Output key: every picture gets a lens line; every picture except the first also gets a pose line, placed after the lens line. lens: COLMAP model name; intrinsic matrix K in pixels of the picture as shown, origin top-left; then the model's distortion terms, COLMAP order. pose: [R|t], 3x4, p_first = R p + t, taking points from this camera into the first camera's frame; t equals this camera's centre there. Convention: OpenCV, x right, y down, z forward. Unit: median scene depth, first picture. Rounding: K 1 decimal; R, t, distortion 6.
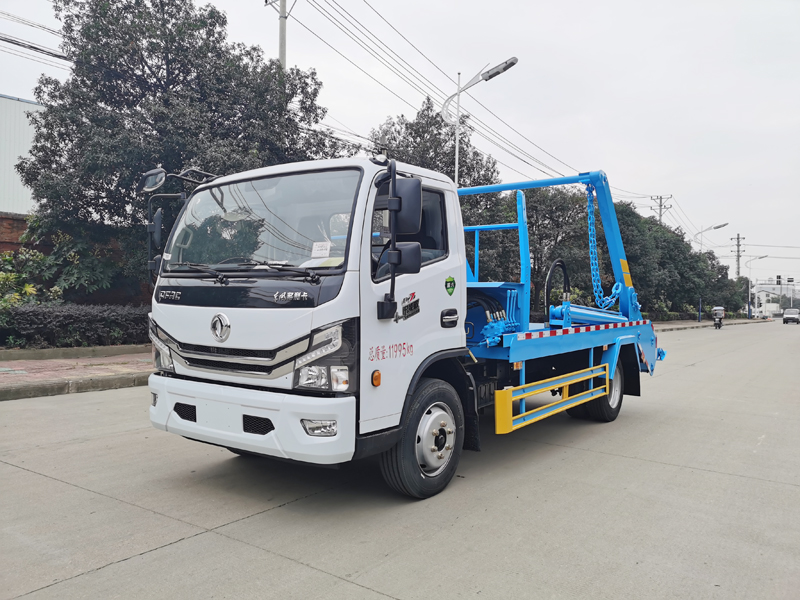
lens RADIAL K [[637.8, 0, 396.8], [0, 637.8, 300.4], [0, 0, 1]] dist [0.046878, -0.029392]
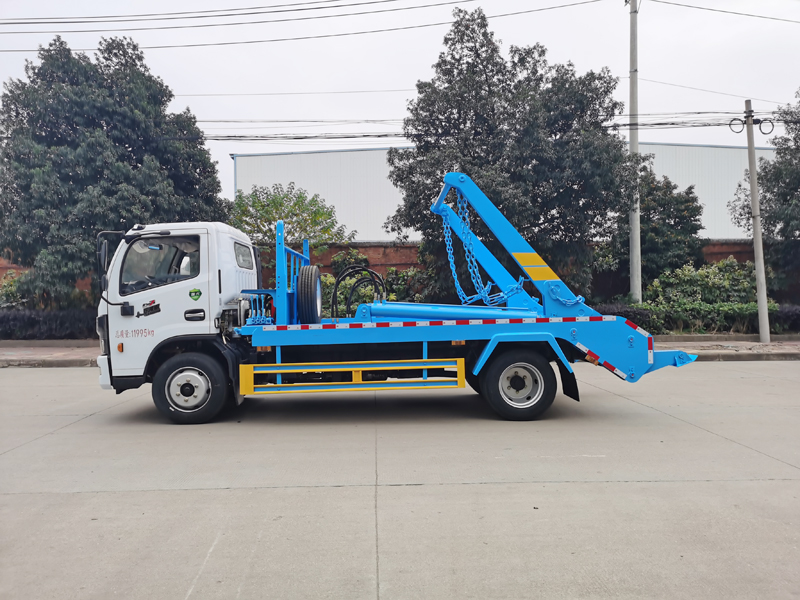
lens RADIAL K [[637.8, 0, 396.8], [0, 637.8, 300.4], [0, 0, 1]] dist [0.046878, -0.029392]
pose [[0.594053, -0.022394, -0.804114, 1.668185], [0.025276, 0.999638, -0.009166, 0.019180], [0.804029, -0.014880, 0.594404, 0.457594]]
